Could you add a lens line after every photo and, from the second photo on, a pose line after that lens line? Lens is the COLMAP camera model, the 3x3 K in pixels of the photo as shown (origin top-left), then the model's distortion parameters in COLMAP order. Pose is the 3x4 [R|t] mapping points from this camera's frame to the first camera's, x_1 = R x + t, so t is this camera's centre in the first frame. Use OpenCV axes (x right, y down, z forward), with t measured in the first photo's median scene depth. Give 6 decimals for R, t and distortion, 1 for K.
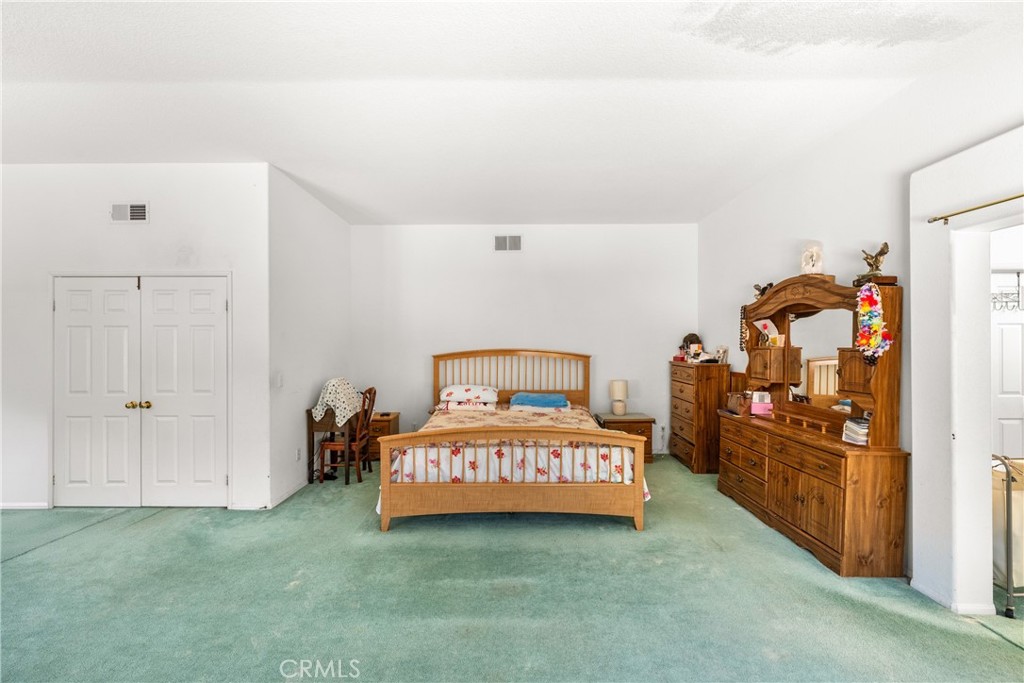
lens RADIAL K [[407.9, 0, 512.1], [0, 407.9, 344.3], [0, 0, 1]] dist [-0.001509, -0.000262]
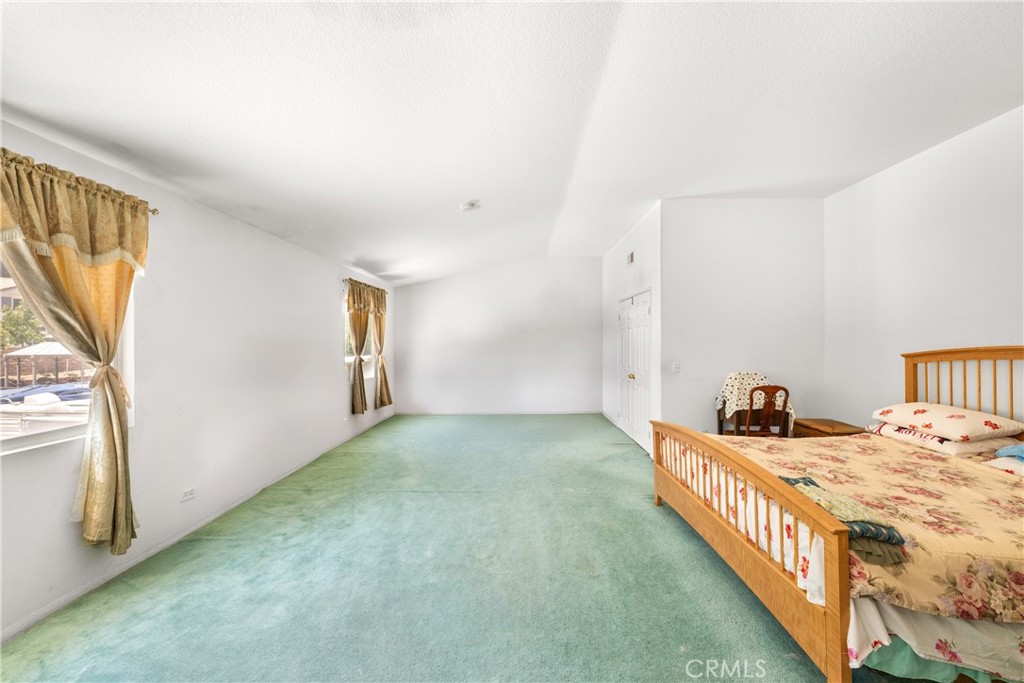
lens RADIAL K [[407.9, 0, 511.9], [0, 407.9, 339.8], [0, 0, 1]] dist [-0.001509, -0.000262]
pose [[-0.019224, -0.001570, -0.999814, 0.521931], [0.002207, 0.999996, -0.001613, 0.003664], [0.999813, -0.002238, -0.019221, 0.402388]]
